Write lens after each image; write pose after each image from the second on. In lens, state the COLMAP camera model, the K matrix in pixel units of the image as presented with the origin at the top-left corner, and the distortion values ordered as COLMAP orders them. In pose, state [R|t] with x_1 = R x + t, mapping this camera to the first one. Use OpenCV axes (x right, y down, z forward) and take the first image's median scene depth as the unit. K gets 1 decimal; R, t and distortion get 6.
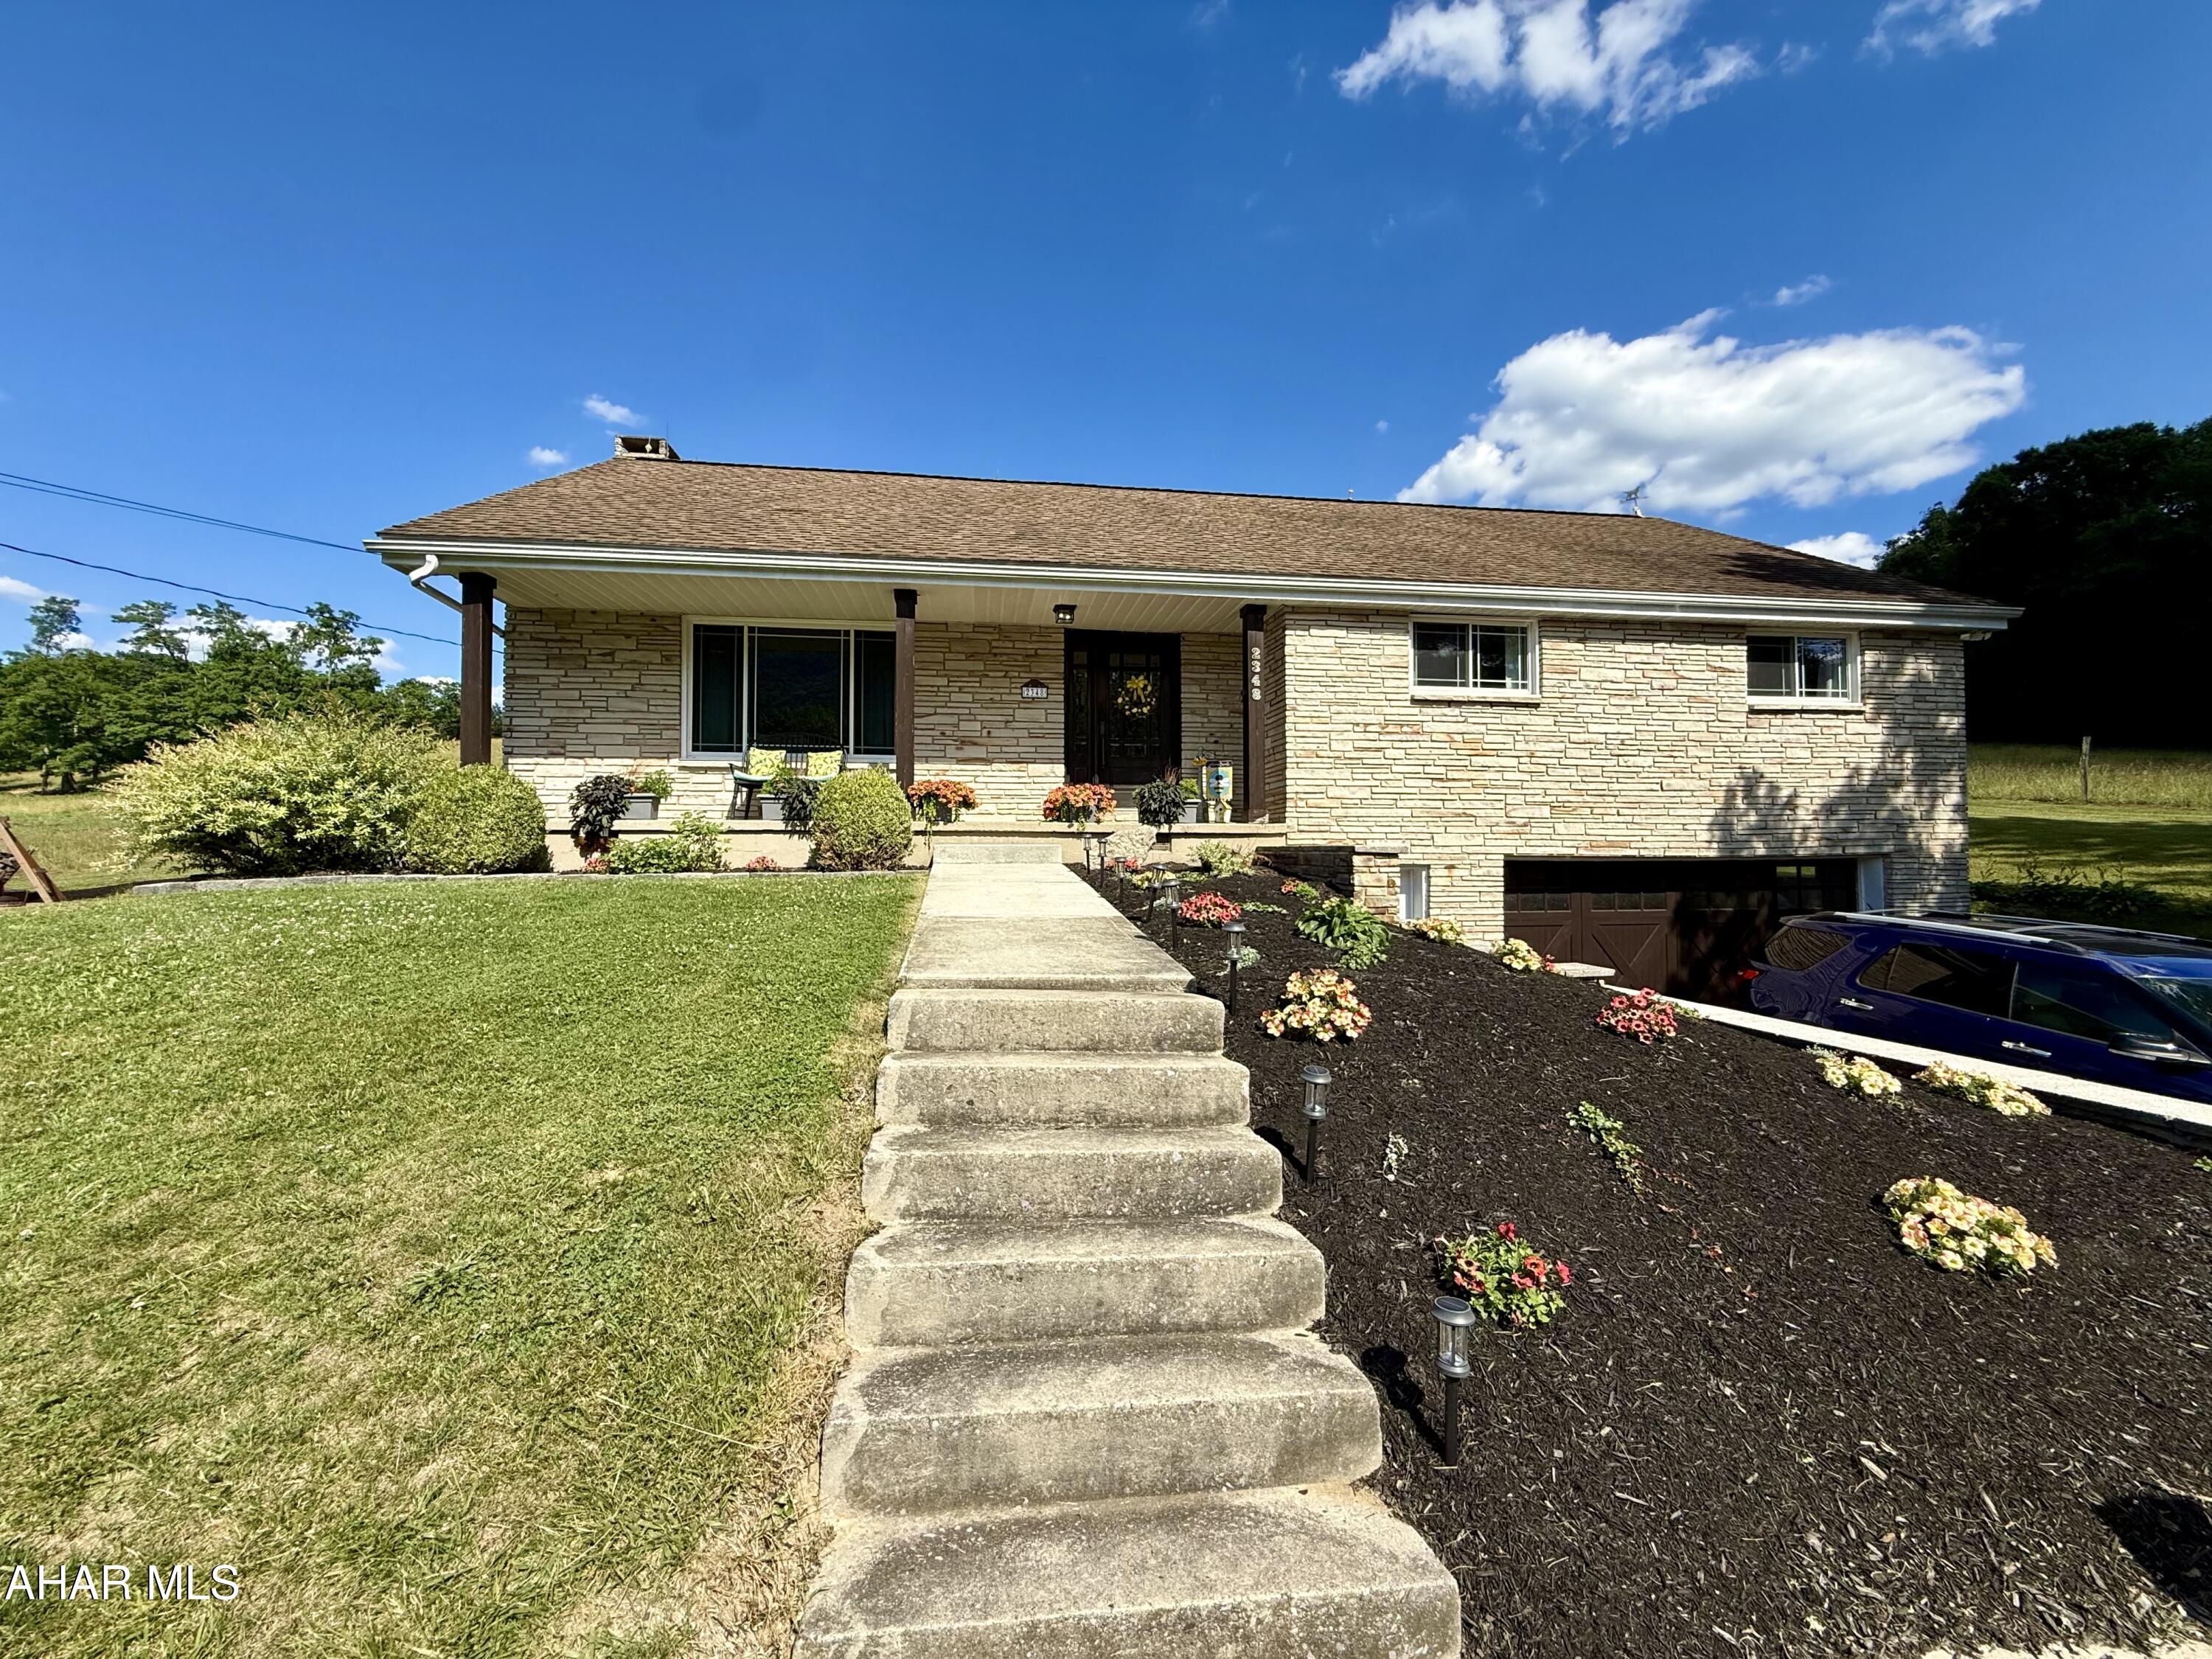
lens RADIAL K [[876.4, 0, 1123.2], [0, 876.4, 795.9], [0, 0, 1]] dist [-0.006658, 0.000168]
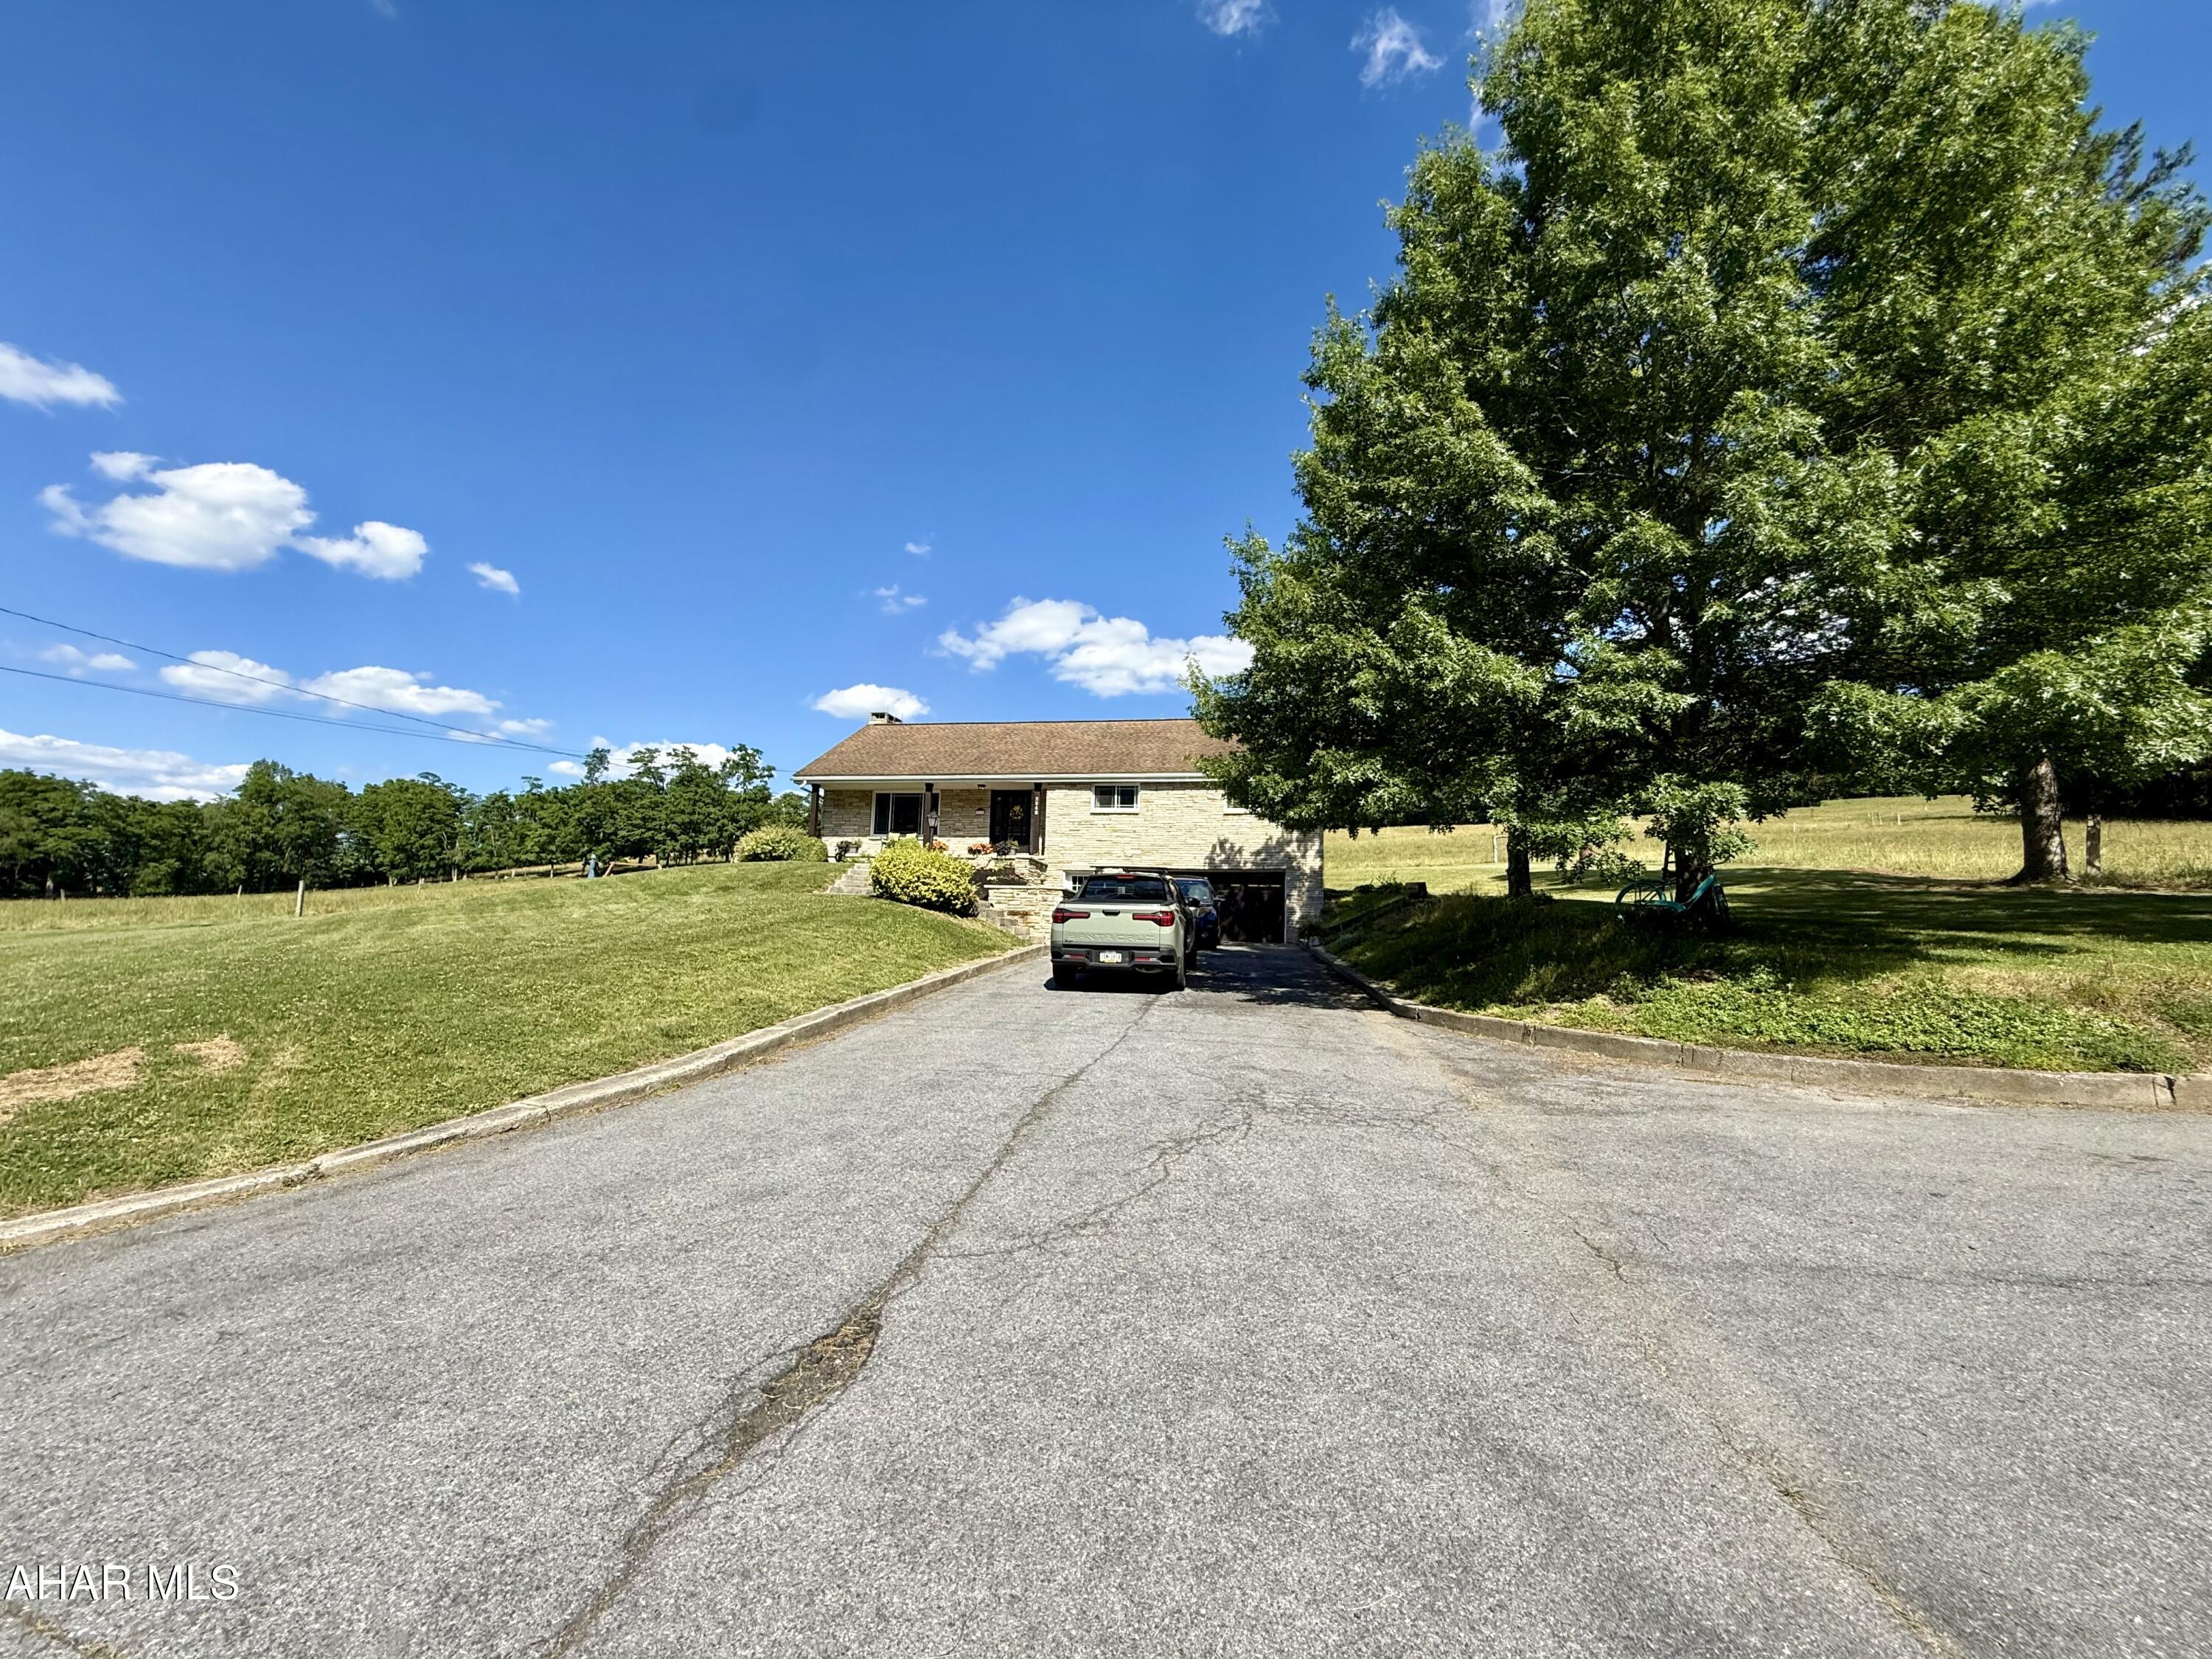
lens RADIAL K [[876.4, 0, 1115.0], [0, 876.4, 816.3], [0, 0, 1]] dist [-0.006658, 0.000168]
pose [[0.947434, -0.016204, -0.319541, 0.116222], [-0.011994, 0.996216, -0.086079, 0.012683], [0.319727, 0.085387, 0.943654, -0.146962]]
